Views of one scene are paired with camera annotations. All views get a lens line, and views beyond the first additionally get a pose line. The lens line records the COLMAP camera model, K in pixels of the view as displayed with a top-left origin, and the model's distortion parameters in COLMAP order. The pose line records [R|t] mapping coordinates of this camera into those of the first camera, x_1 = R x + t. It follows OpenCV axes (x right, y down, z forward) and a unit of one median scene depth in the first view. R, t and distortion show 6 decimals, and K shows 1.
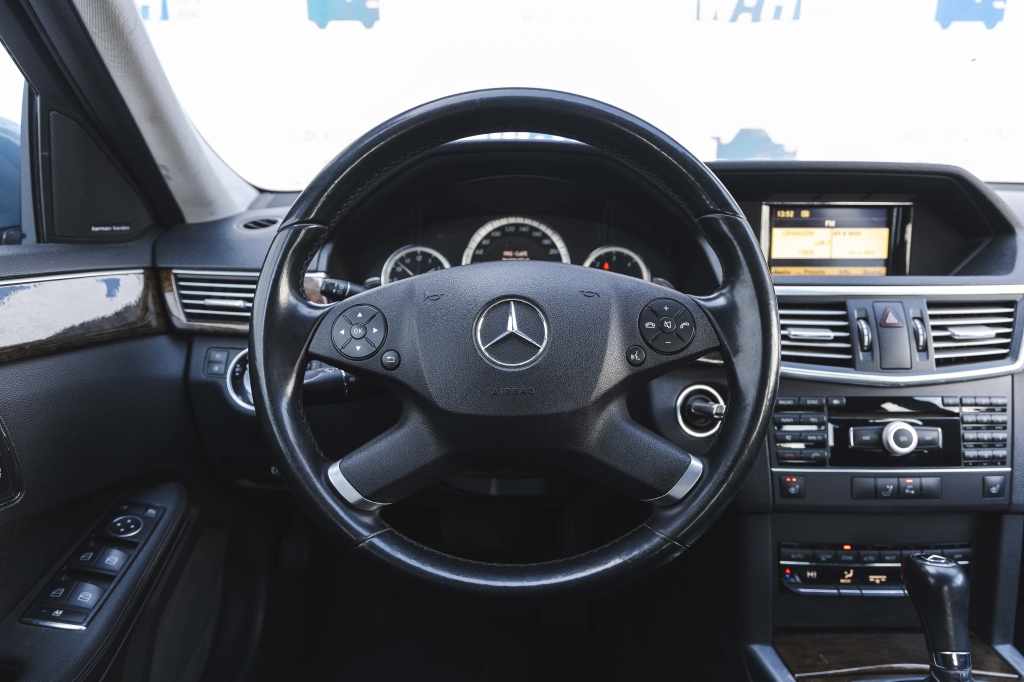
lens RADIAL K [[685.7, 0, 516.5], [0, 685.7, 341.0], [0, 0, 1]] dist [0.003137, 0.001675]
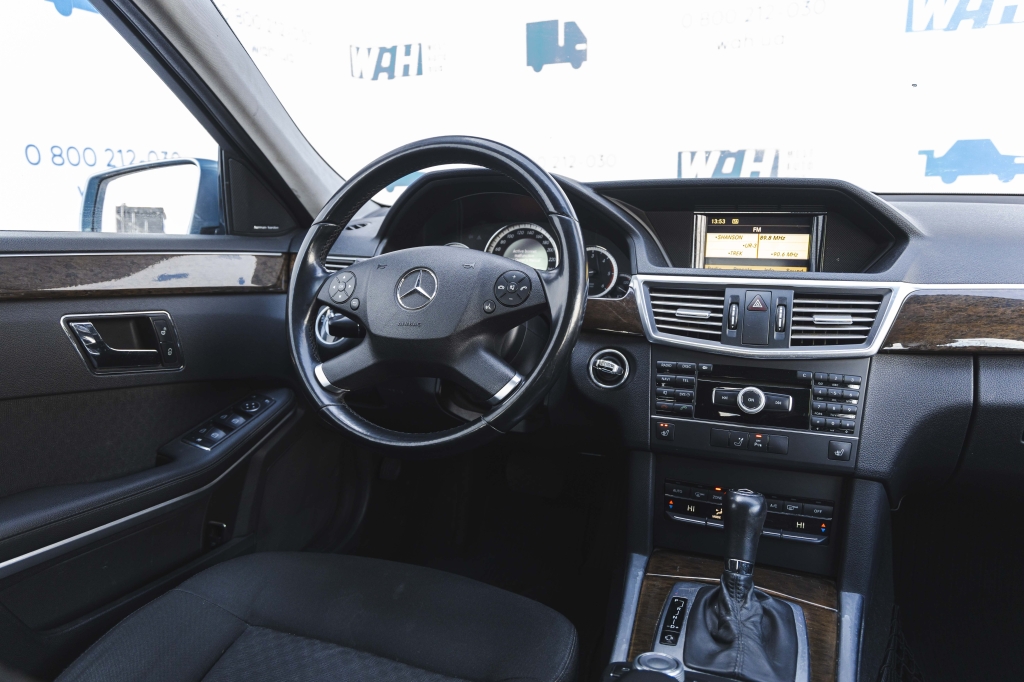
lens RADIAL K [[685.7, 0, 516.5], [0, 685.7, 341.0], [0, 0, 1]] dist [0.003137, 0.001675]
pose [[0.927872, 0.067376, -0.366761, 0.600932], [-0.079051, 0.996728, -0.016886, 0.088233], [0.364423, 0.044661, 0.930162, -0.299999]]
